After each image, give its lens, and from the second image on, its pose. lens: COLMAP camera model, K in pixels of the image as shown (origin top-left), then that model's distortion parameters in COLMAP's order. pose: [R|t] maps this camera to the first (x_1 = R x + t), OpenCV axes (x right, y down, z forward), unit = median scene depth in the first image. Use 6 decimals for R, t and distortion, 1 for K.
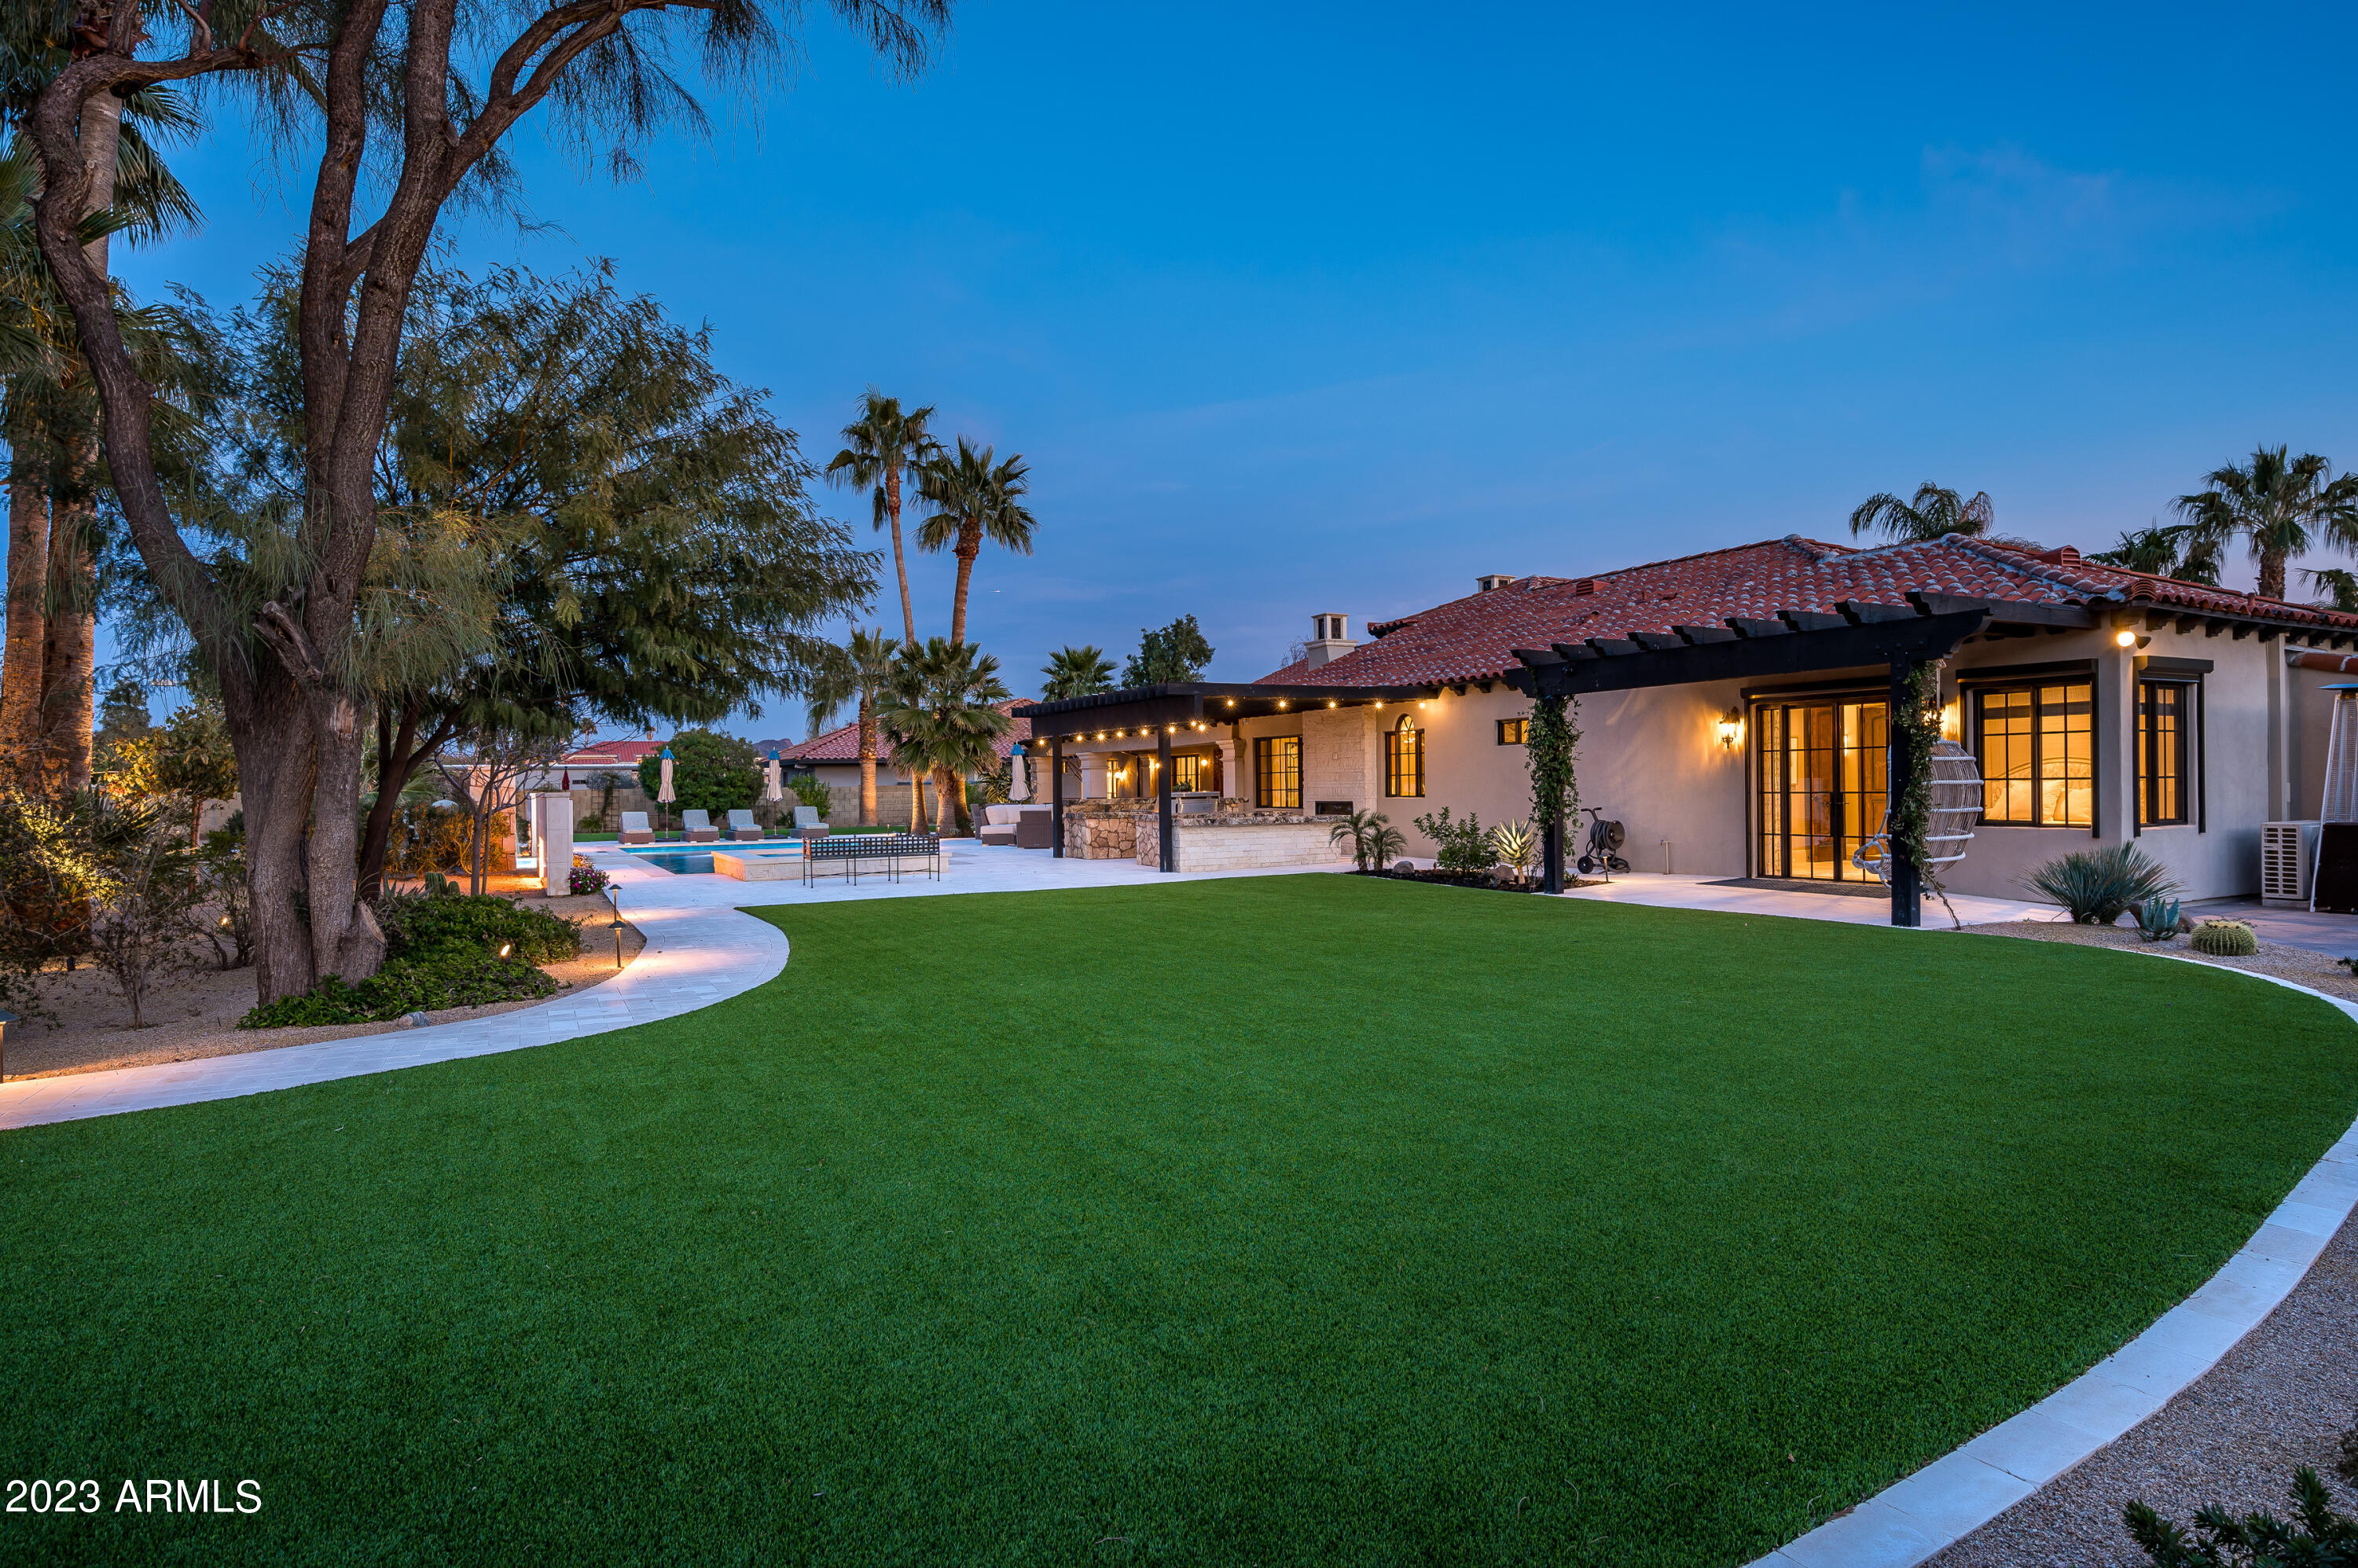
lens RADIAL K [[1270.2, 0, 1181.3], [0, 1270.2, 790.9], [0, 0, 1]] dist [-0.013874, 0.002405]
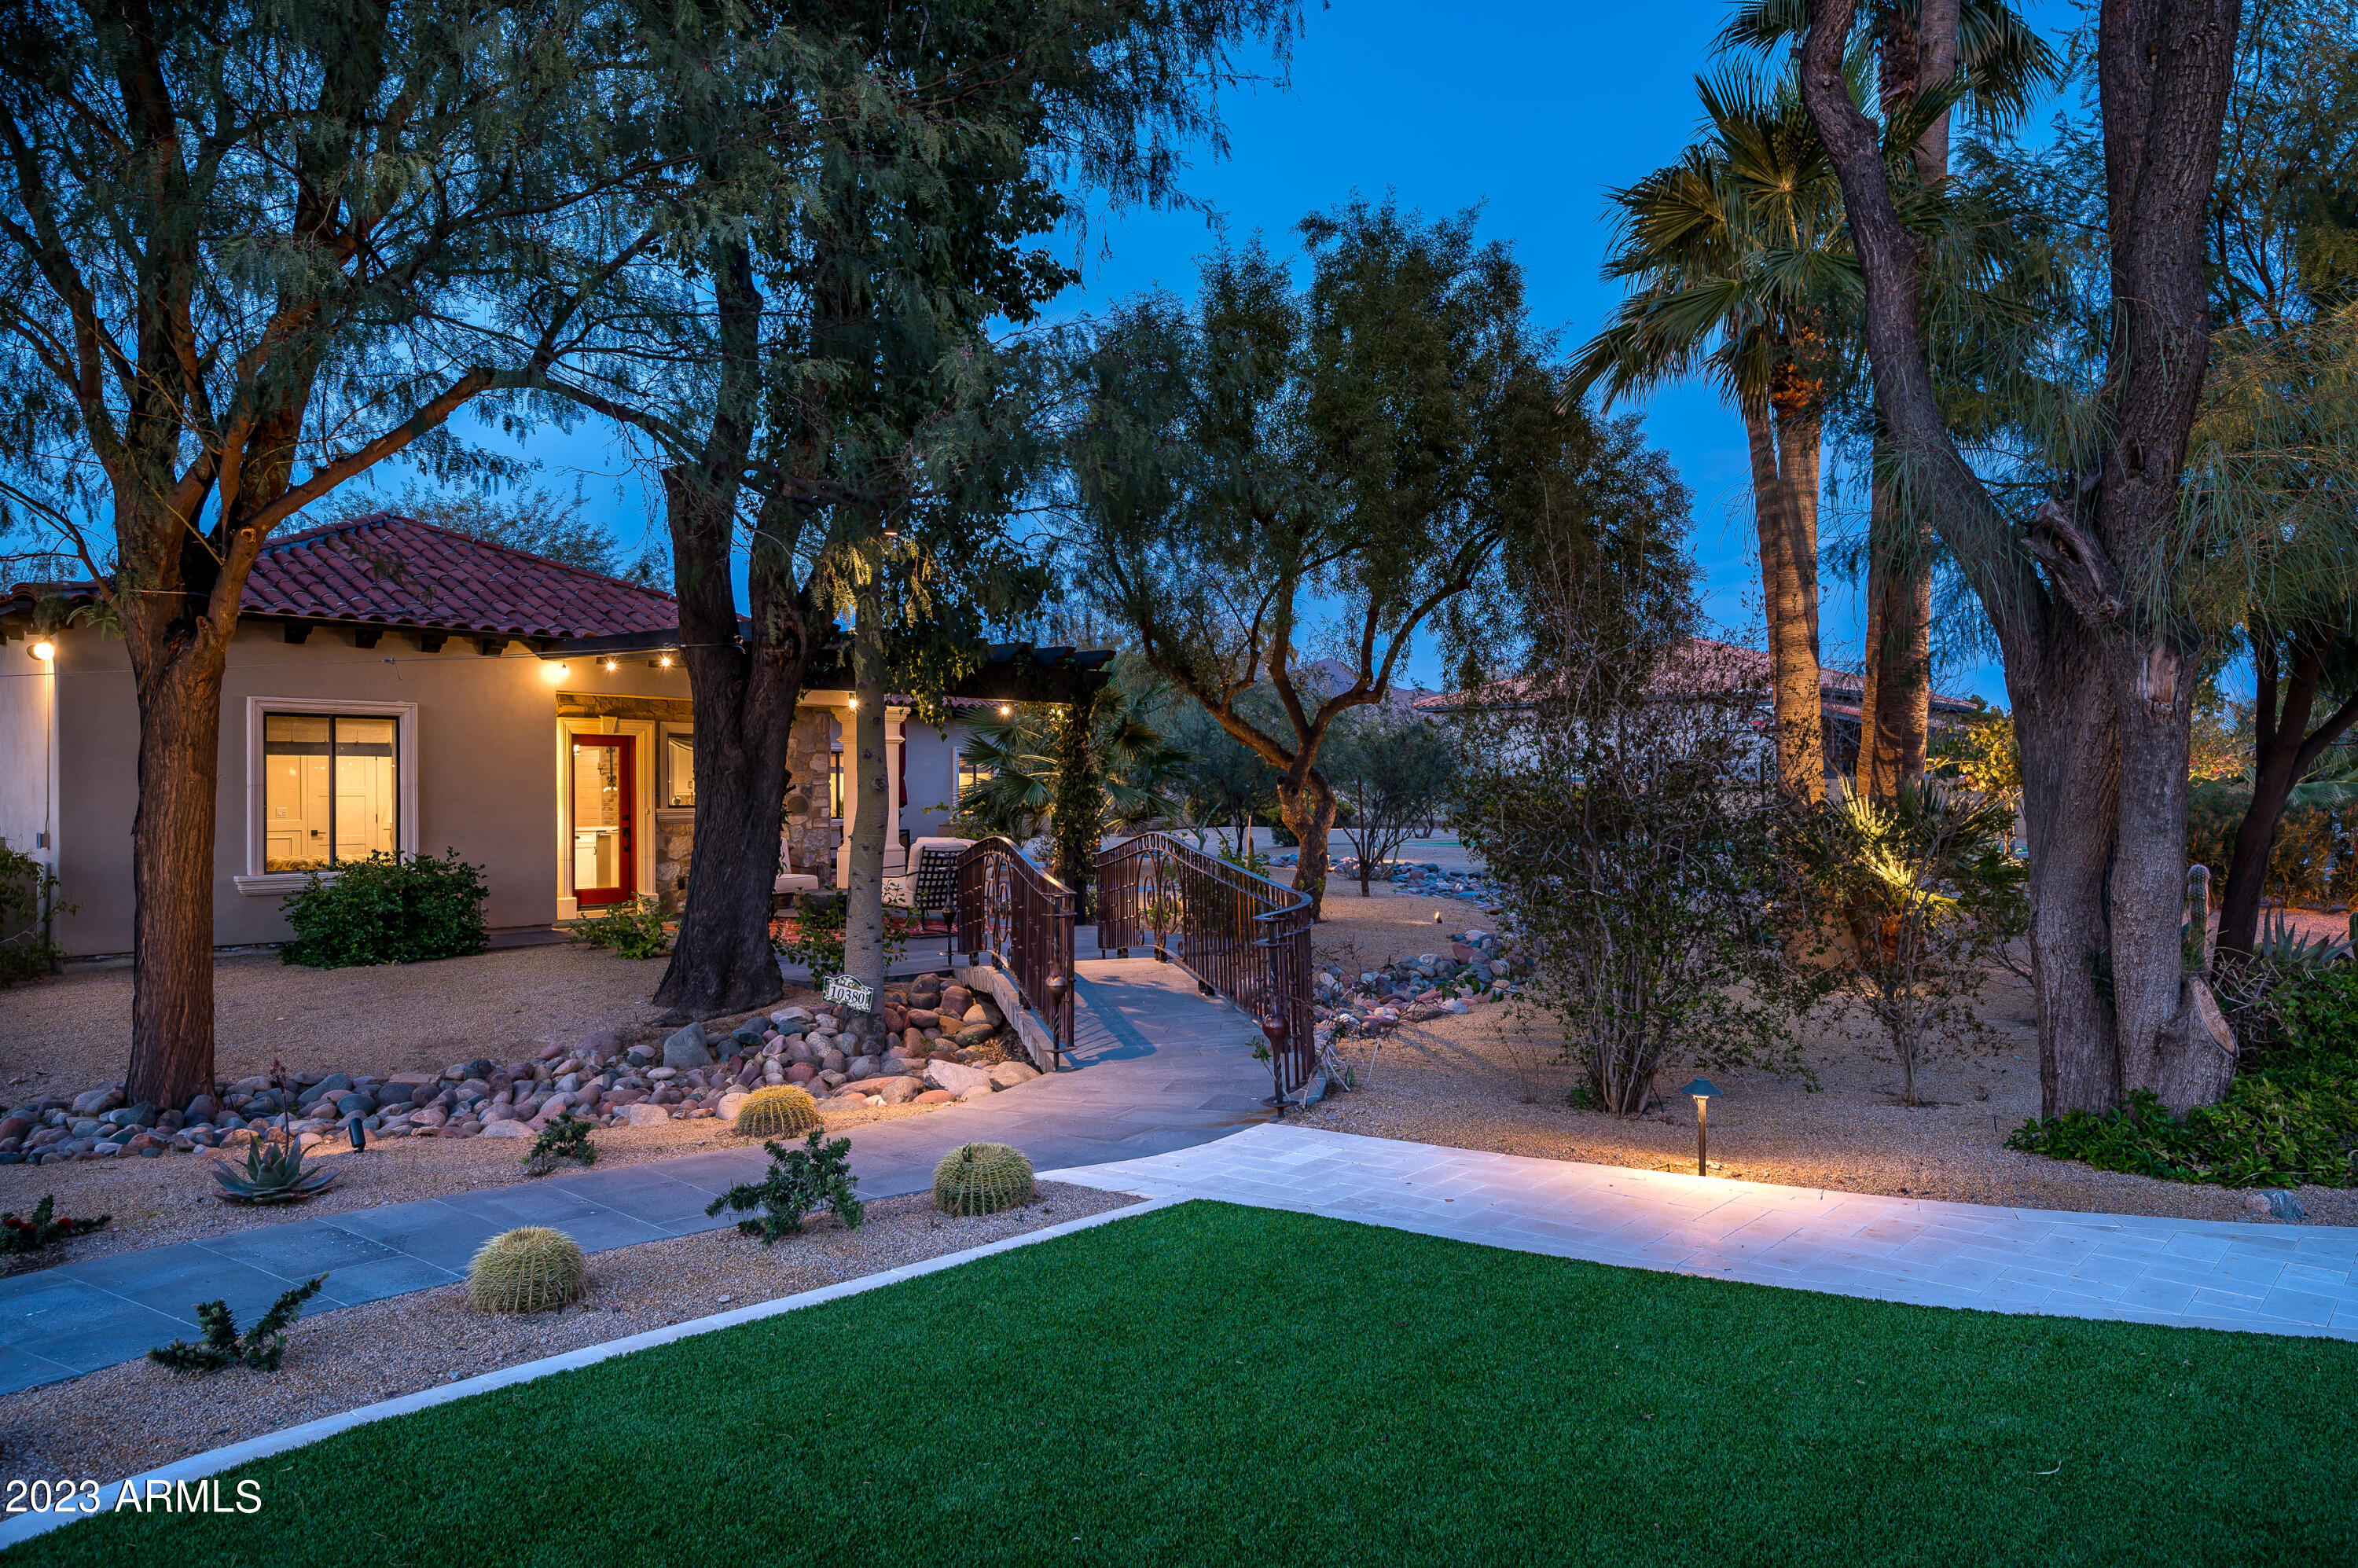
lens RADIAL K [[1555.2, 0, 1184.1], [0, 1555.2, 794.7], [0, 0, 1]] dist [0.005663, -0.005681]
pose [[0.365797, 0.013040, -0.930603, -0.131550], [-0.004126, 0.999915, 0.012390, -0.008310], [0.930686, -0.000692, 0.365819, 0.275658]]
